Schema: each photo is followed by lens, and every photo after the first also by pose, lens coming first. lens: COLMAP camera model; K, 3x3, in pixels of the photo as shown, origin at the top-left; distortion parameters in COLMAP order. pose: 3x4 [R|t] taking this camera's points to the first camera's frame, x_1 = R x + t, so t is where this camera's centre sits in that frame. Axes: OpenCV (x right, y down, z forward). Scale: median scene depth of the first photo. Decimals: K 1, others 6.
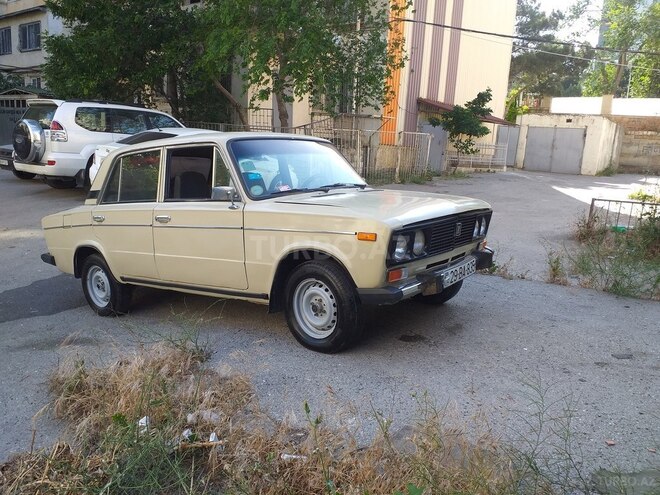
lens RADIAL K [[528.3, 0, 331.9], [0, 528.3, 245.9], [0, 0, 1]] dist [0.038071, -0.058857]
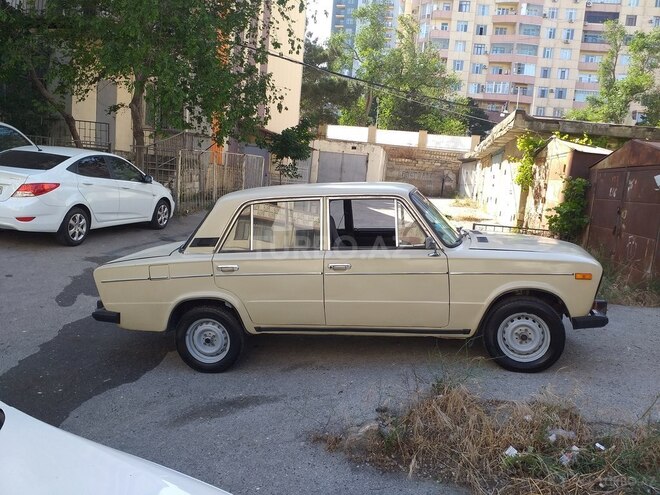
lens RADIAL K [[528.3, 0, 334.7], [0, 528.3, 244.5], [0, 0, 1]] dist [0.038071, -0.058857]
pose [[0.886175, -0.036823, 0.461886, -0.164684], [0.049211, 0.998679, -0.014797, -0.016436], [-0.460731, 0.035843, 0.886816, 0.019235]]
